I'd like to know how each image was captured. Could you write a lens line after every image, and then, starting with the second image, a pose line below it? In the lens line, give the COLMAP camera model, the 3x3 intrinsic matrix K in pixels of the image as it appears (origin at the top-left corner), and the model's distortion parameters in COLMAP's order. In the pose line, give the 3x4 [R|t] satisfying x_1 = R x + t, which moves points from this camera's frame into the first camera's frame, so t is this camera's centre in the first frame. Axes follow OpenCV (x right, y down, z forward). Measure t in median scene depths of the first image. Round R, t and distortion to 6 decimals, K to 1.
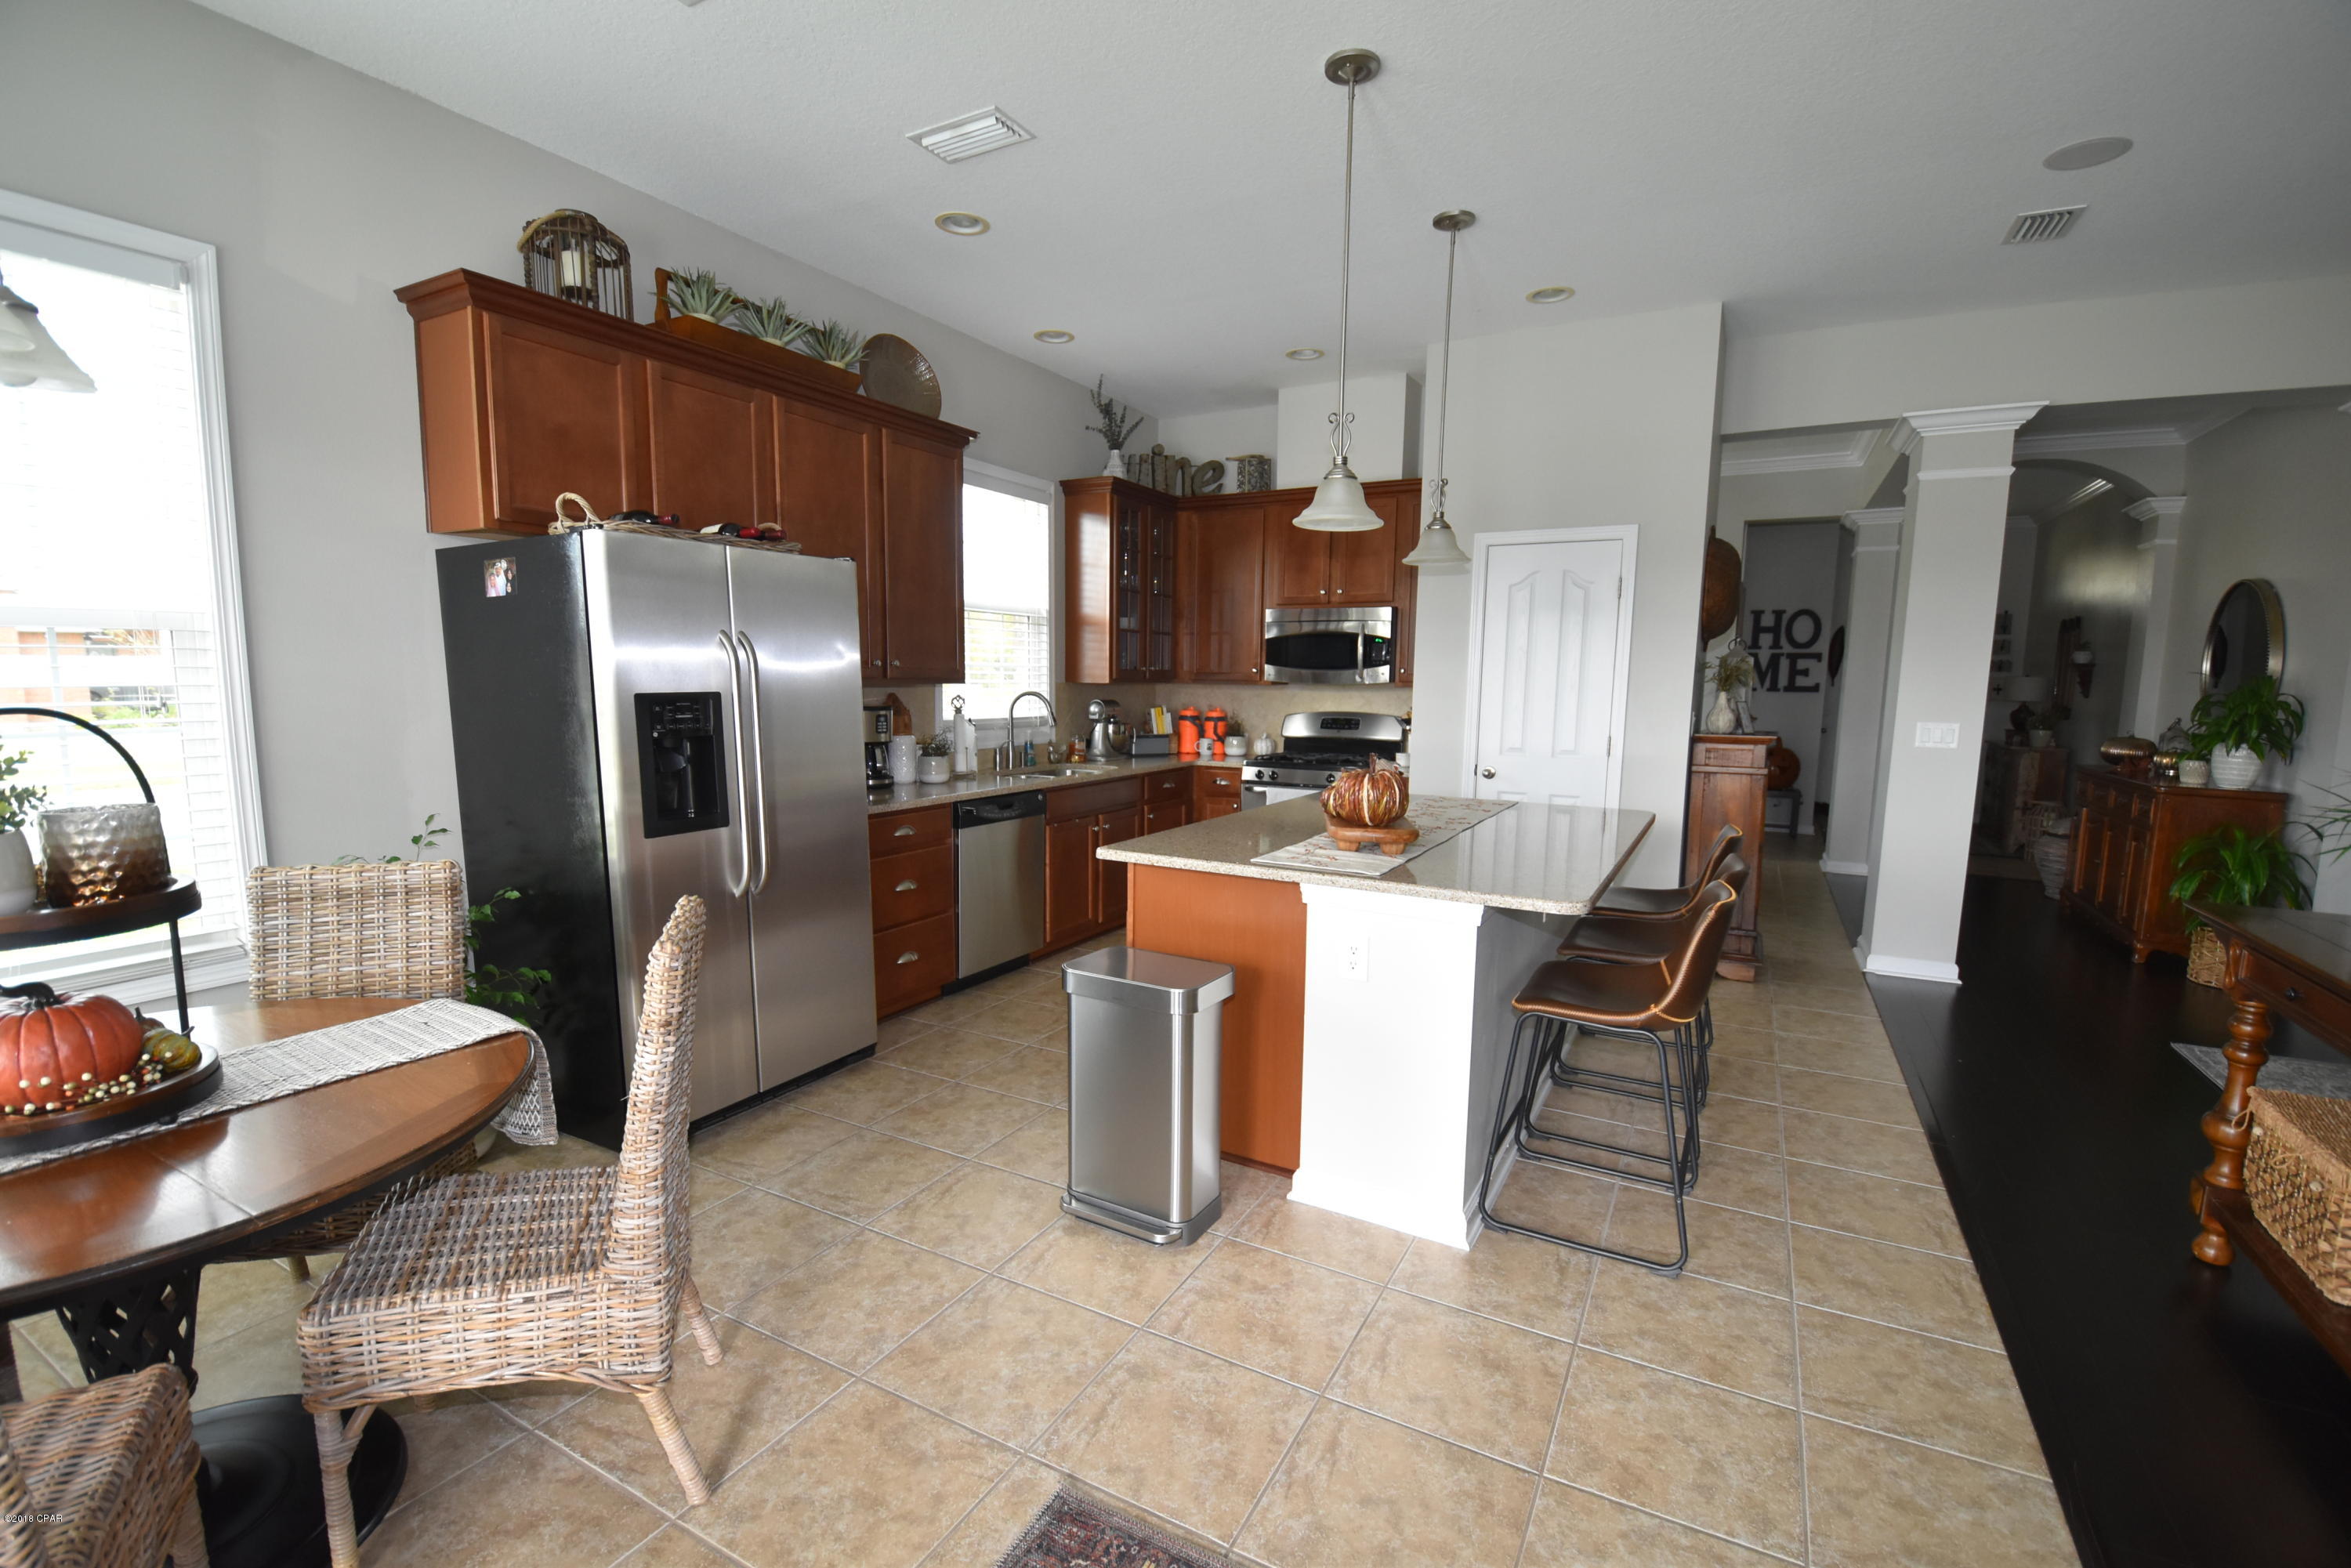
lens RADIAL K [[1026.2, 0, 1175.0], [0, 1026.2, 805.2], [0, 0, 1]] dist [0.019155, -0.026456]
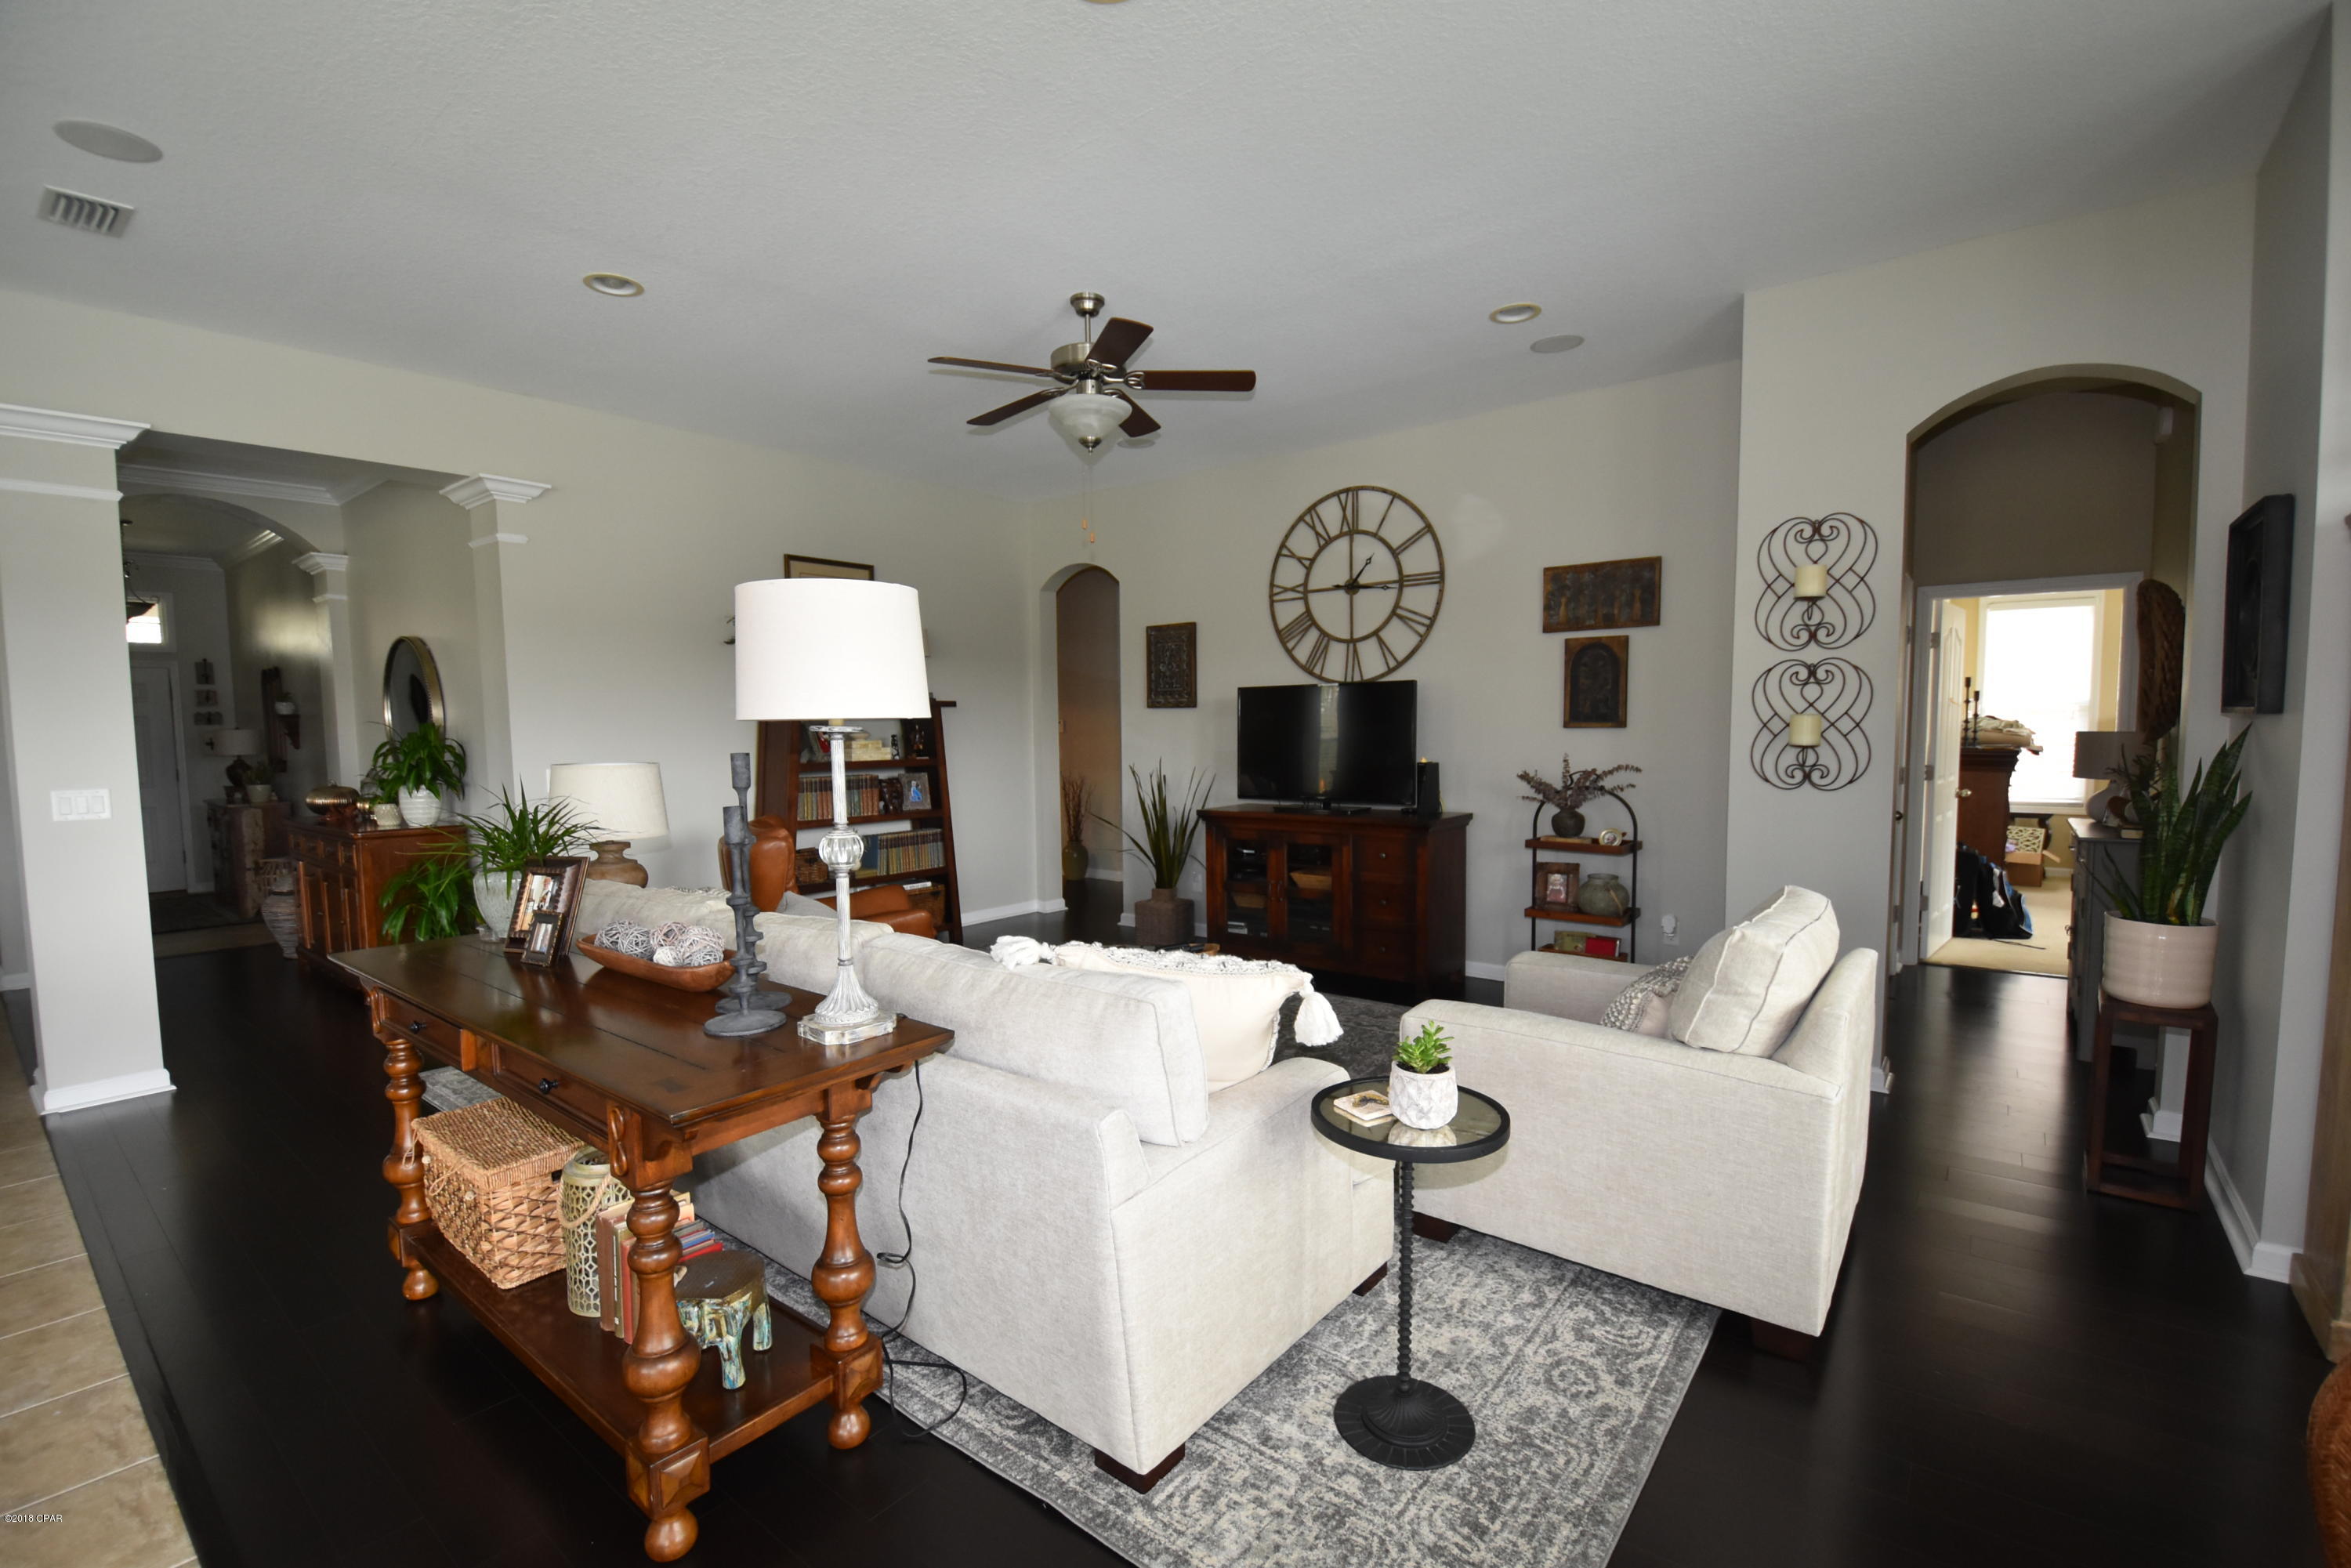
lens RADIAL K [[1026.2, 0, 1175.0], [0, 1026.2, 805.2], [0, 0, 1]] dist [0.019155, -0.026456]
pose [[0.168461, -0.092041, 0.981402, 0.120091], [0.140102, 0.987759, 0.068588, -0.001330], [-0.975701, 0.125942, 0.179294, 0.008233]]
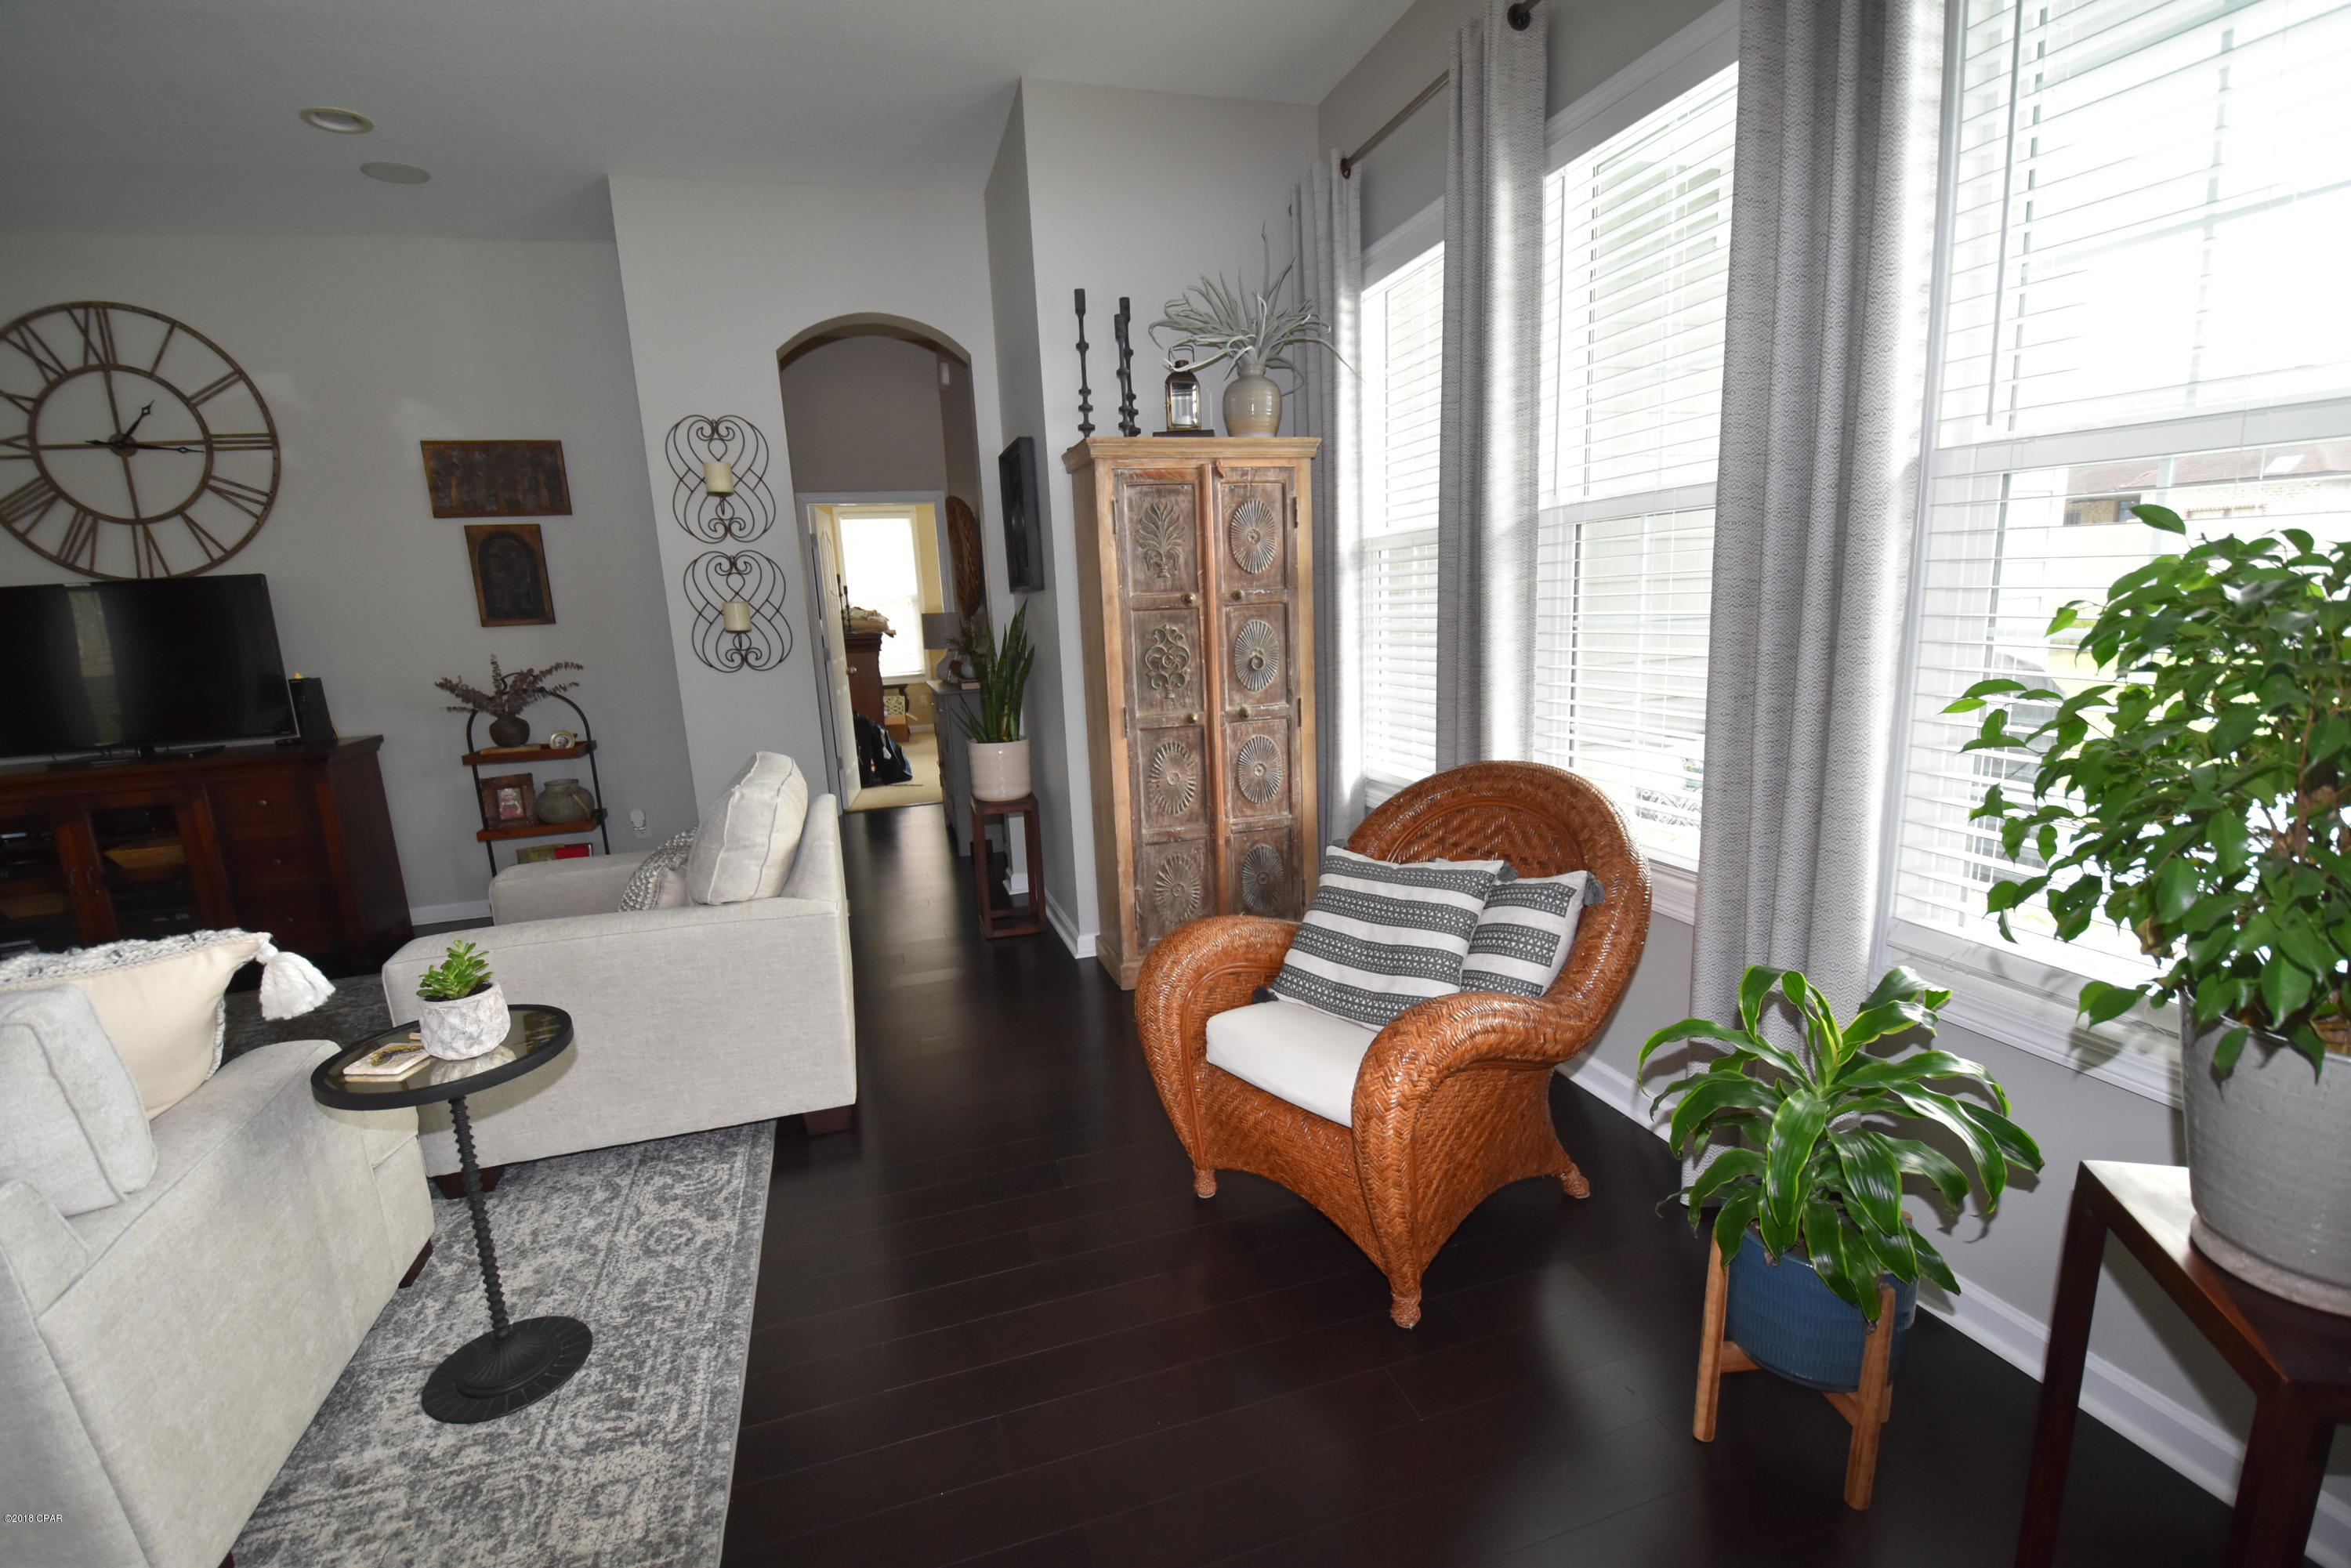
lens RADIAL K [[1026.2, 0, 1175.0], [0, 1026.2, 805.2], [0, 0, 1]] dist [0.019155, -0.026456]
pose [[-0.722545, -0.117098, 0.681335, 0.098204], [0.125747, 0.946849, 0.296083, 0.004826], [-0.679792, 0.299609, -0.669416, 0.060092]]
